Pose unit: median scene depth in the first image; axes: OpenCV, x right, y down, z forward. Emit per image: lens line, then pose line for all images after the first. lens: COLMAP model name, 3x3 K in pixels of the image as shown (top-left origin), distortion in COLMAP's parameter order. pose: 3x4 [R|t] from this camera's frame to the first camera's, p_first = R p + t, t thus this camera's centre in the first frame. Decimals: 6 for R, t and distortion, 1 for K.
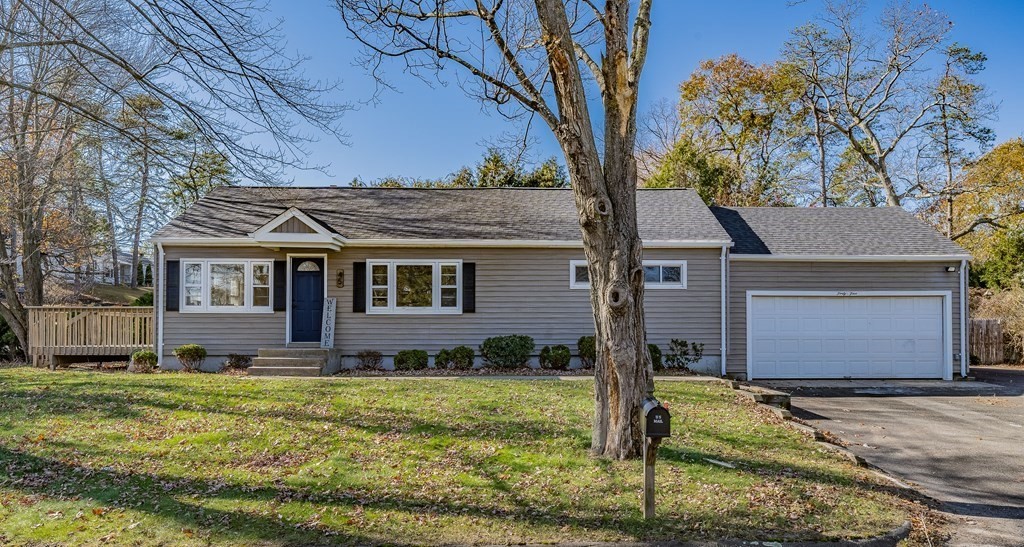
lens RADIAL K [[693.8, 0, 504.7], [0, 693.8, 322.9], [0, 0, 1]] dist [0.003120, -0.000786]
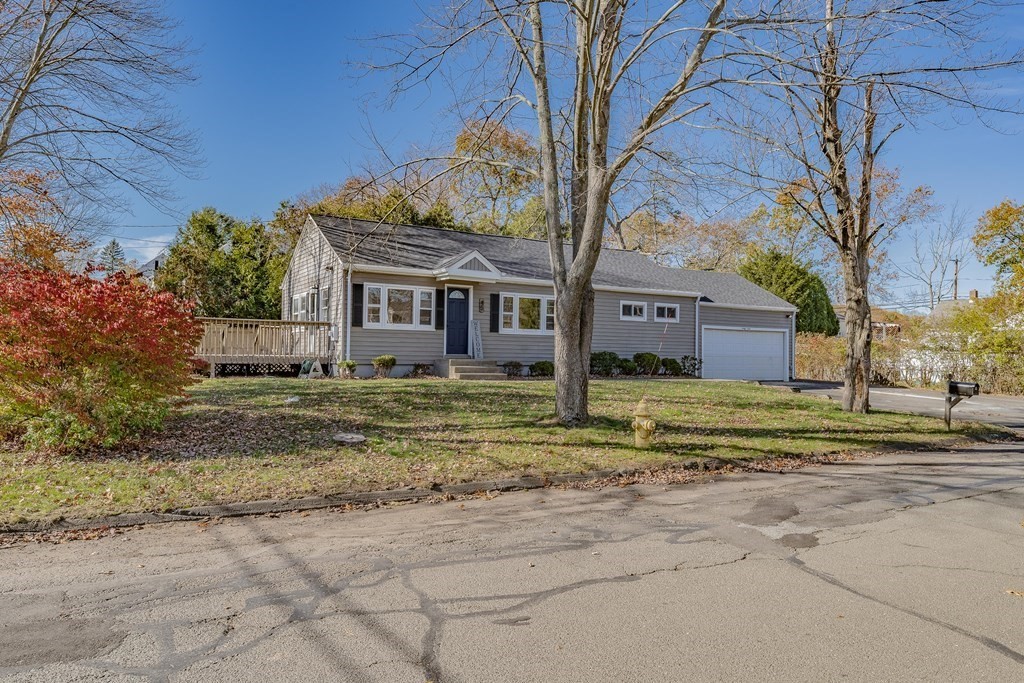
lens RADIAL K [[667.9, 0, 492.2], [0, 667.9, 343.4], [0, 0, 1]] dist [-0.002212, -0.000118]
pose [[0.881902, 0.020412, 0.470991, -0.805482], [-0.024460, 0.999698, 0.002475, 0.003078], [-0.470798, -0.013703, 0.882135, -0.112014]]
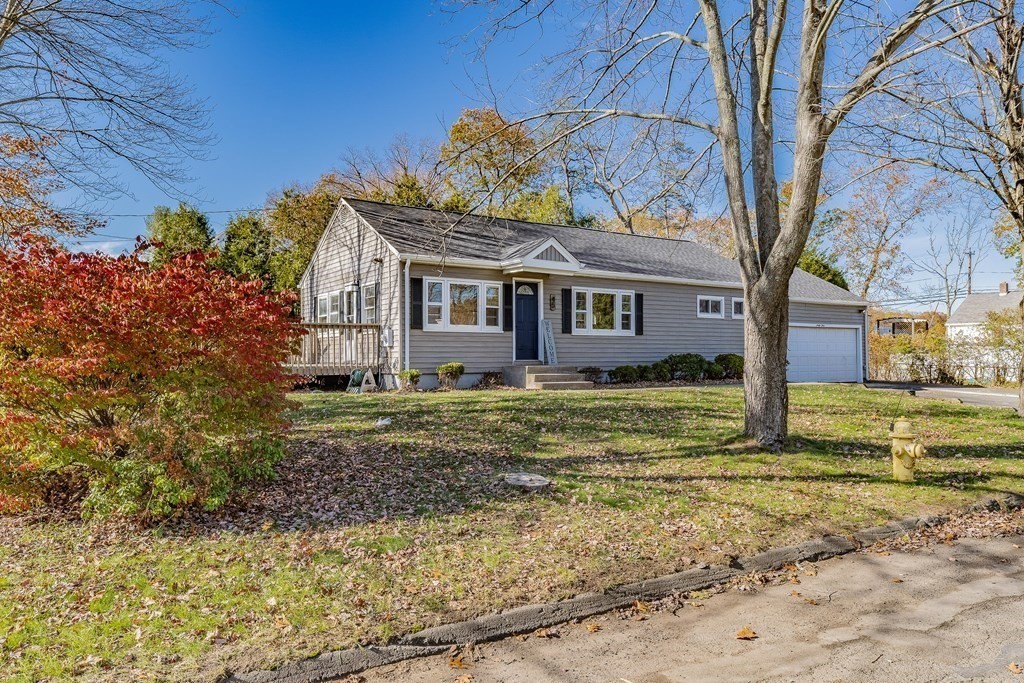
lens RADIAL K [[689.0, 0, 500.8], [0, 689.0, 344.0], [0, 0, 1]] dist [0.003015, -0.005989]
pose [[0.857409, 0.007314, 0.514584, -0.875027], [-0.006853, 0.999973, -0.002795, 0.006141], [-0.514590, -0.001130, 0.857435, 0.095439]]
